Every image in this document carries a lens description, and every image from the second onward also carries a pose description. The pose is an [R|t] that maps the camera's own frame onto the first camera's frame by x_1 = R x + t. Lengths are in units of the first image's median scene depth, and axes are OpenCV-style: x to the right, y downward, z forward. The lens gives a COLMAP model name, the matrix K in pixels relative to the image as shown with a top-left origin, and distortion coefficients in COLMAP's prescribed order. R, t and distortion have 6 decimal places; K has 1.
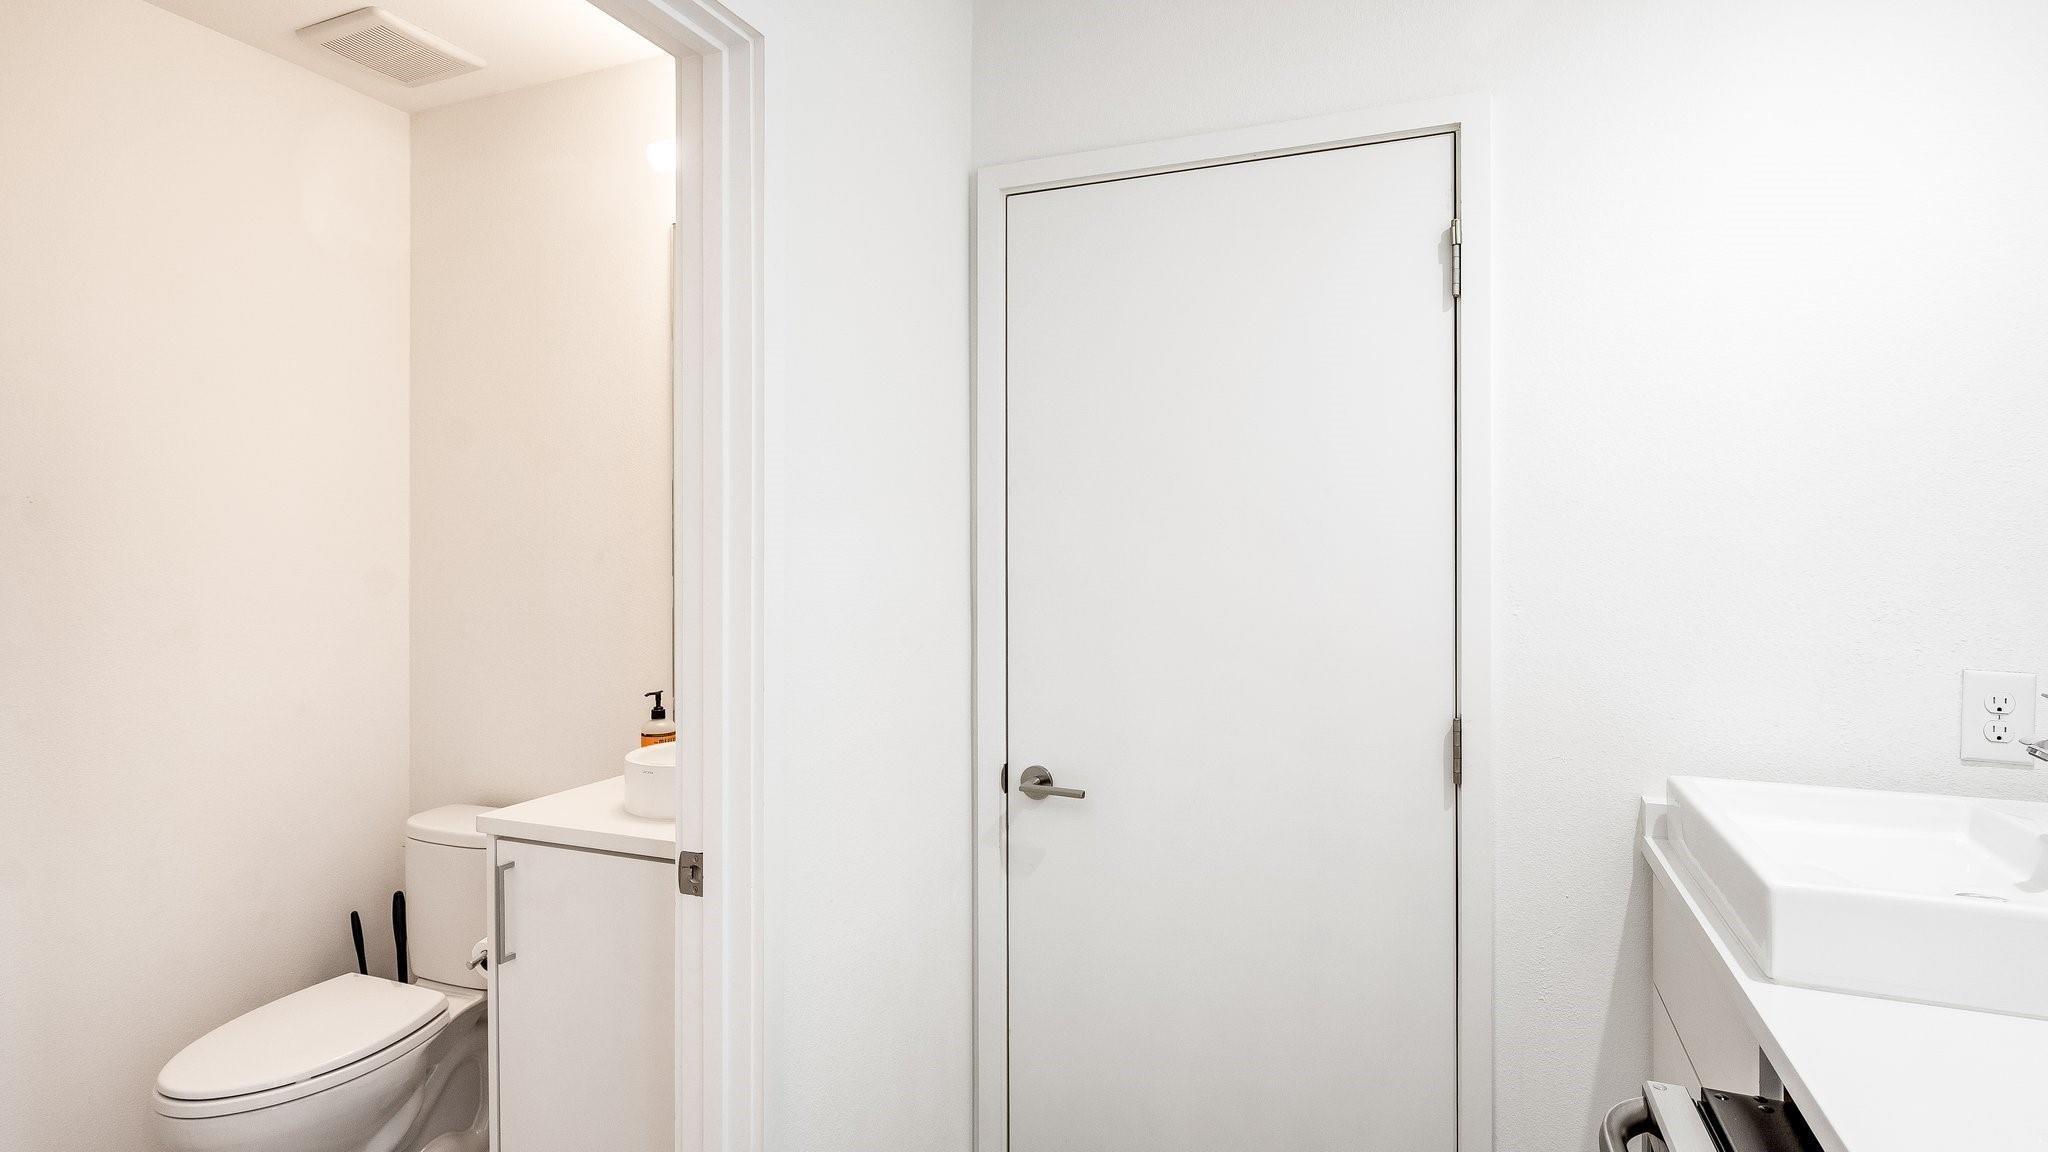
lens RADIAL K [[1006.7, 0, 993.0], [0, 1006.7, 545.1], [0, 0, 1]] dist [-0.000746, -0.000044]
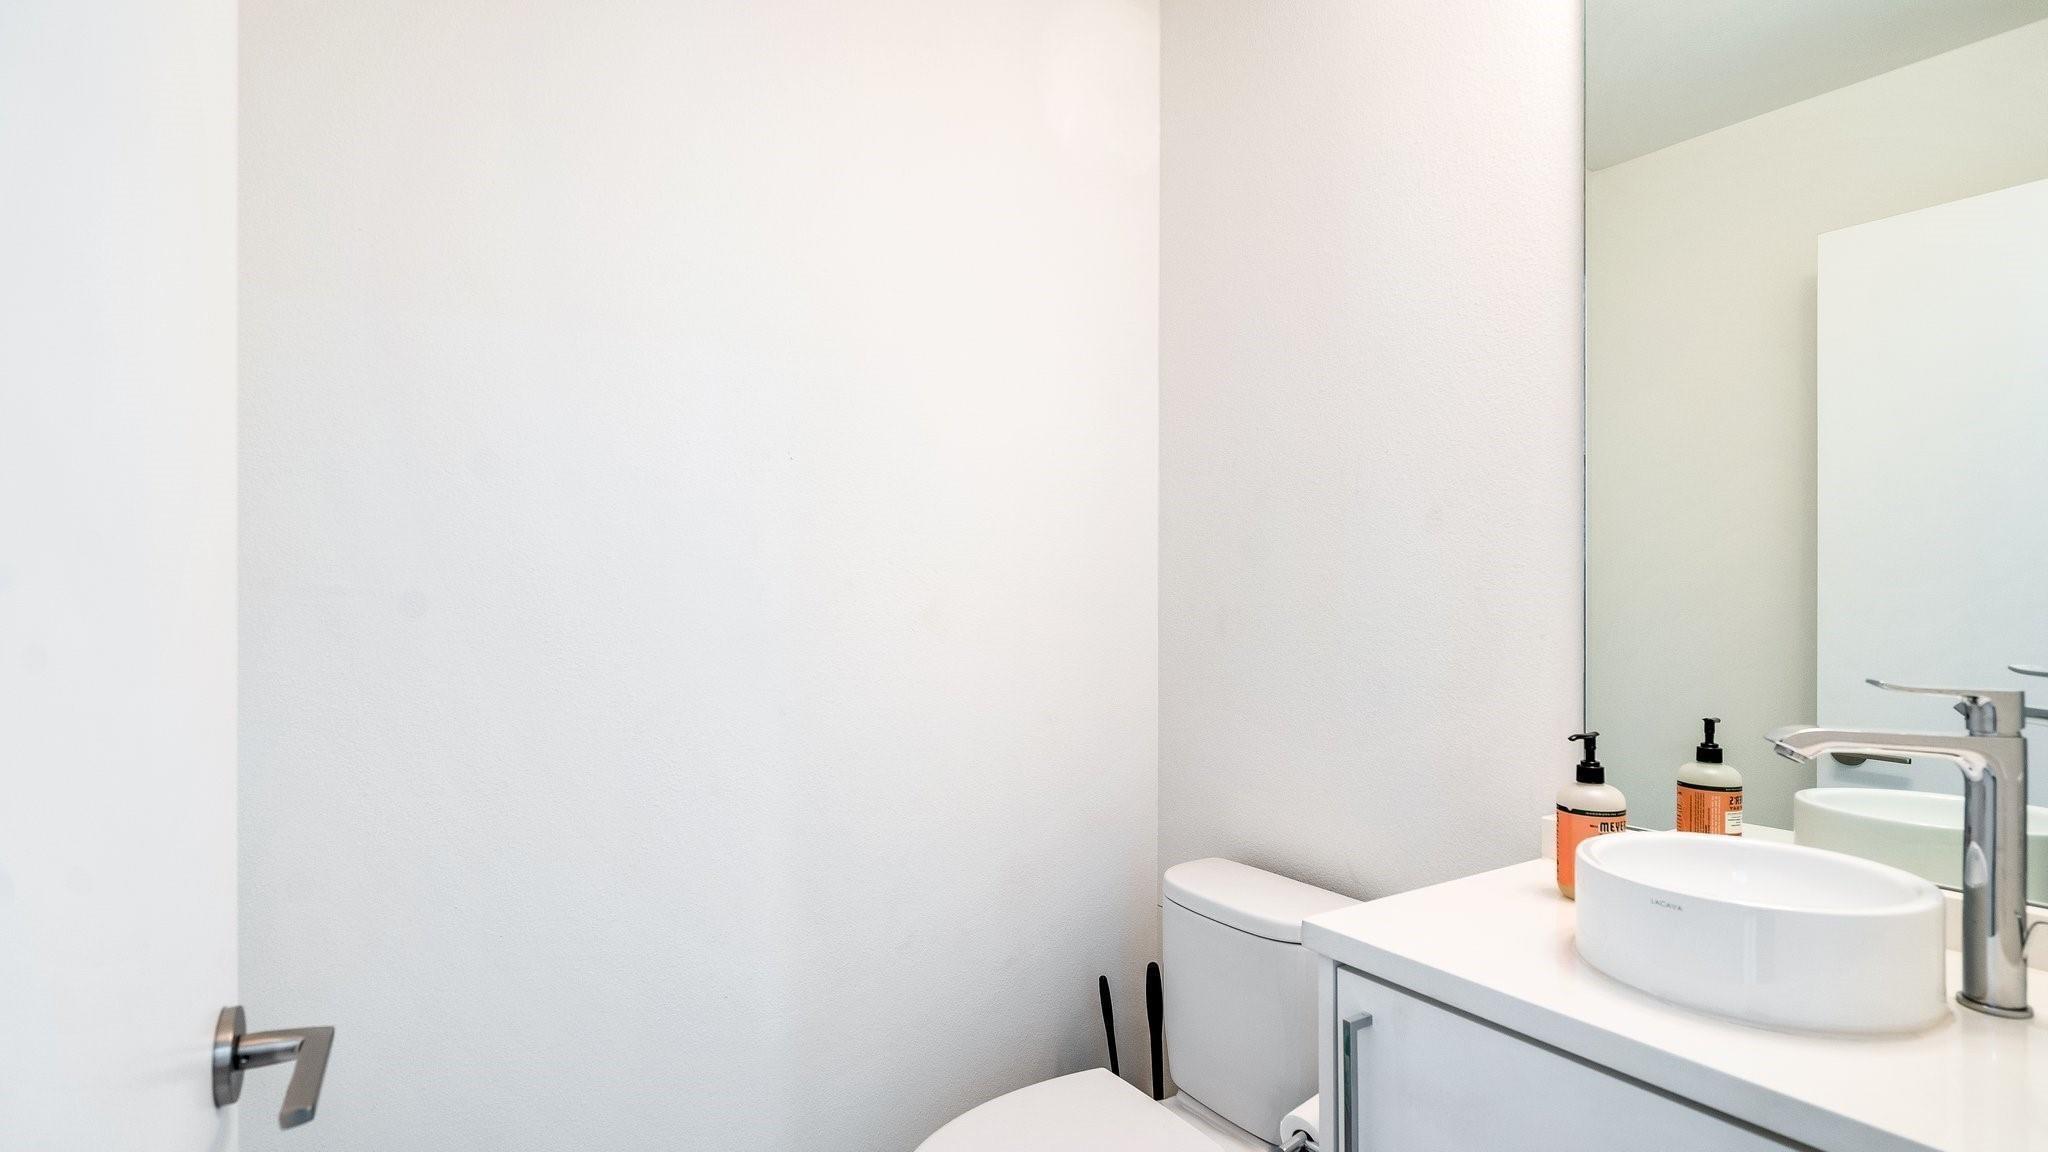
lens RADIAL K [[975.3, 0, 1016.7], [0, 975.3, 564.9], [0, 0, 1]] dist [0.000963, 0.000260]
pose [[0.815214, -0.013437, -0.579004, -0.249584], [0.003369, 0.999824, -0.018460, 0.055458], [0.579150, 0.013099, 0.815115, 0.341732]]
